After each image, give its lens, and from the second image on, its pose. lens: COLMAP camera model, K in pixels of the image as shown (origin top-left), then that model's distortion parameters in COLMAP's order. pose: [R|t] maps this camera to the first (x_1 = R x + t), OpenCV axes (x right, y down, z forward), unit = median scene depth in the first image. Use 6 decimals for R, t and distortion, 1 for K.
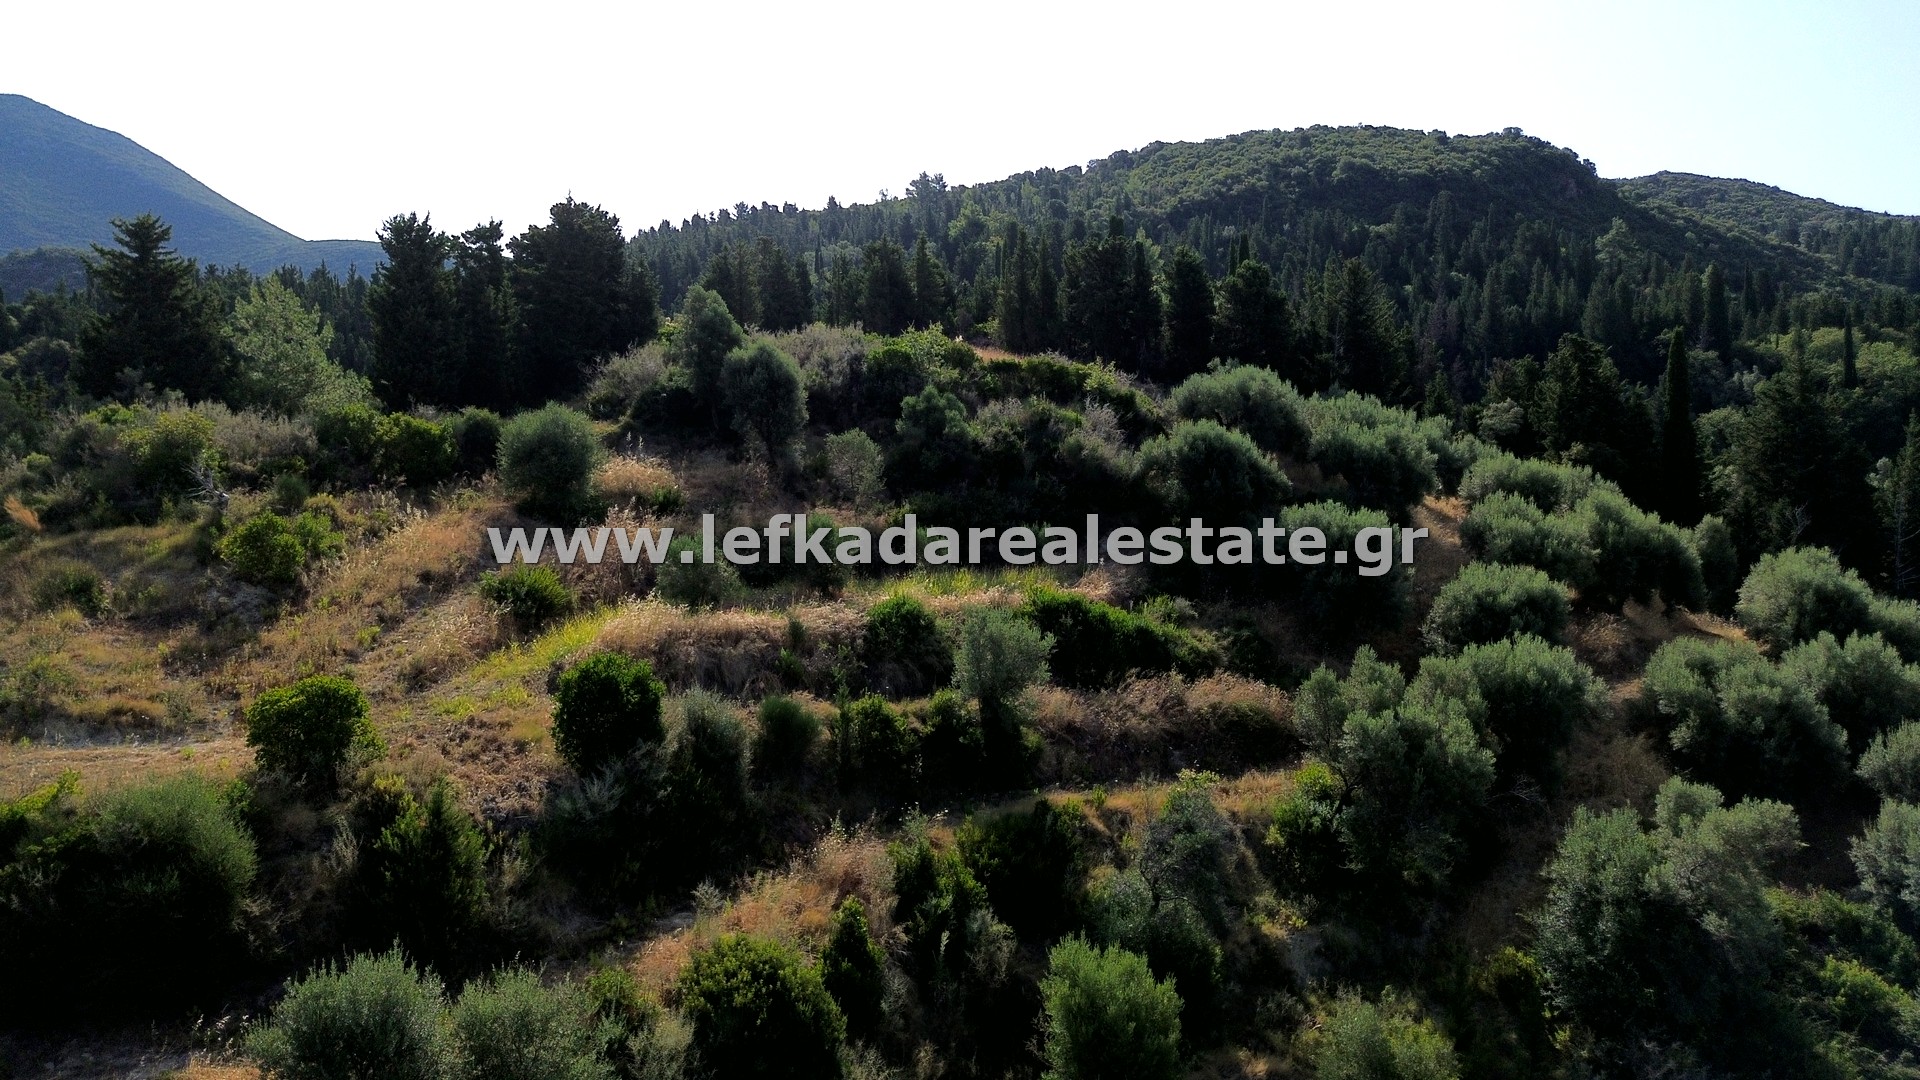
lens RADIAL K [[1365.9, 0, 969.8], [0, 1365.9, 547.9], [0, 0, 1]] dist [0.062345, -0.053473]
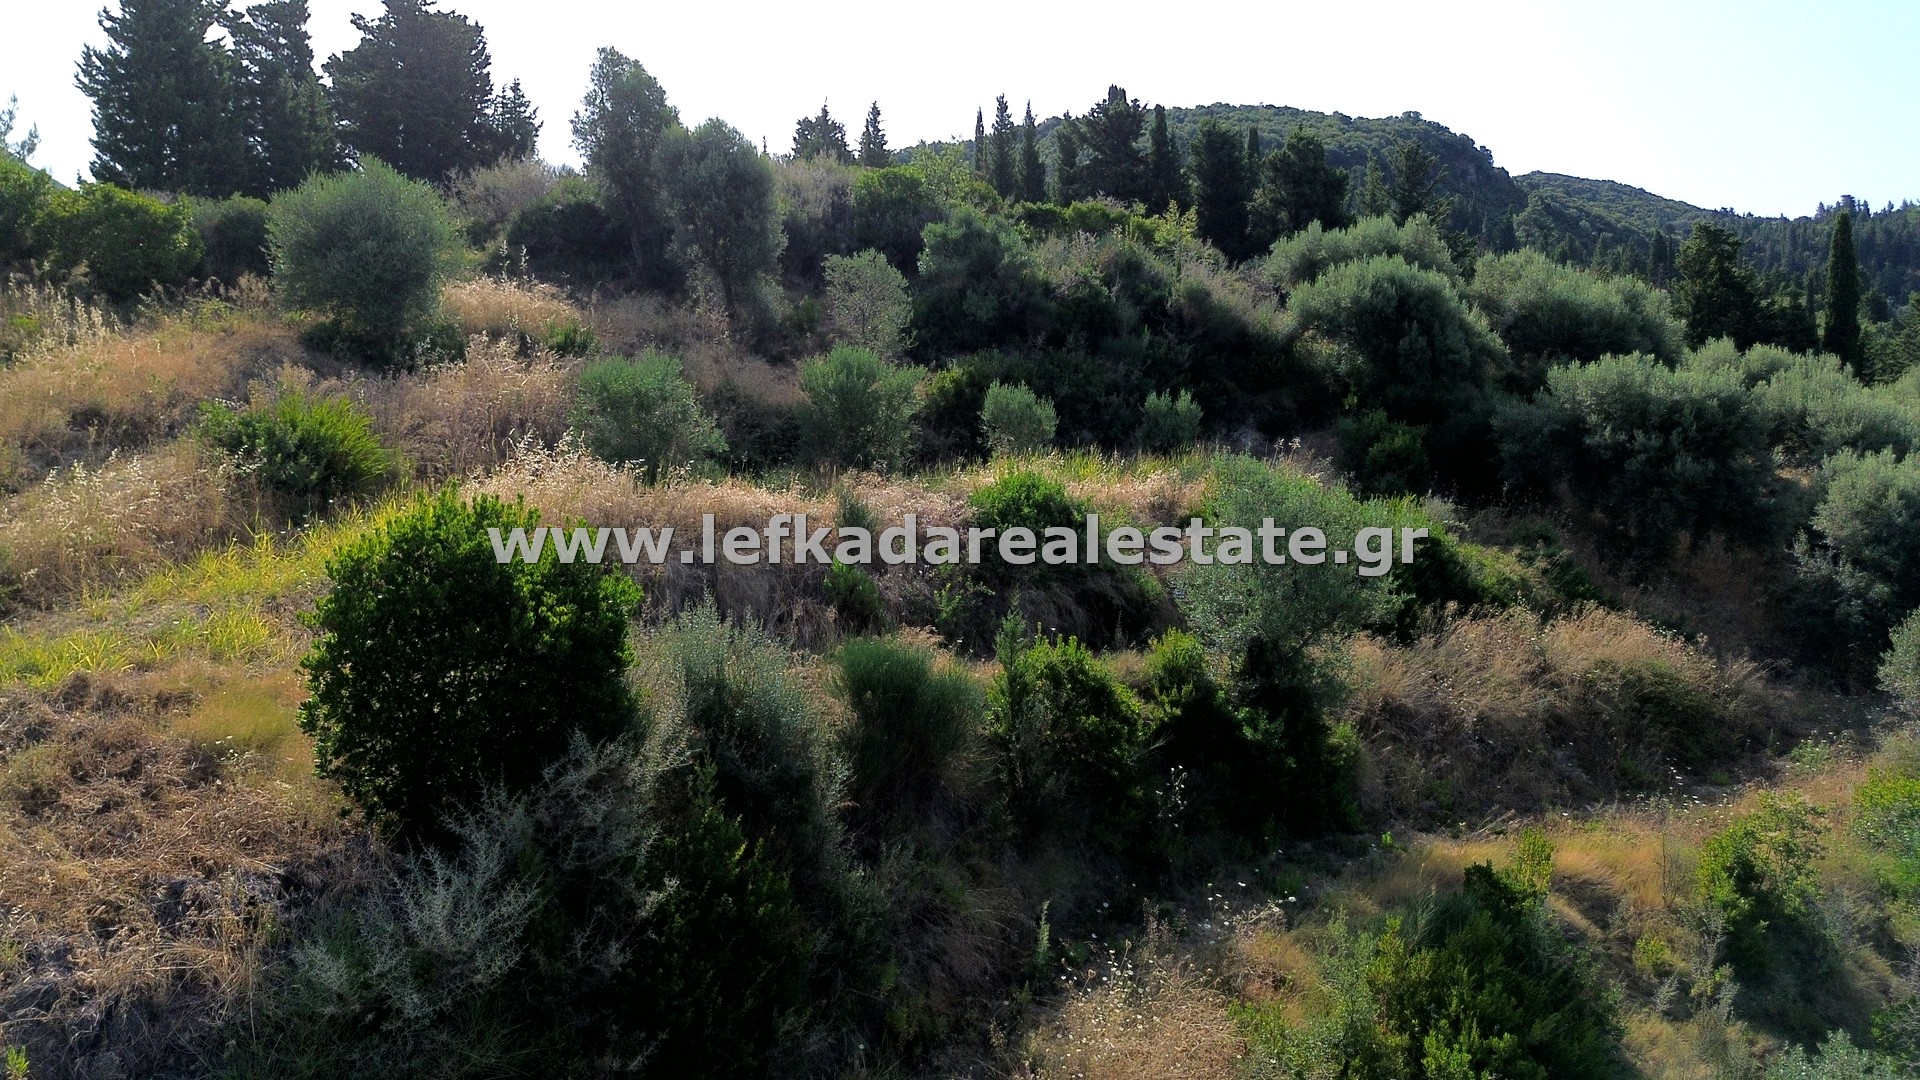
lens RADIAL K [[1365.9, 0, 962.5], [0, 1365.9, 525.8], [0, 0, 1]] dist [0.062345, -0.053473]
pose [[0.995958, -0.000603, 0.089818, -0.134501], [0.002184, 0.999845, -0.017498, 0.071716], [-0.089793, 0.017624, 0.995804, 0.498515]]
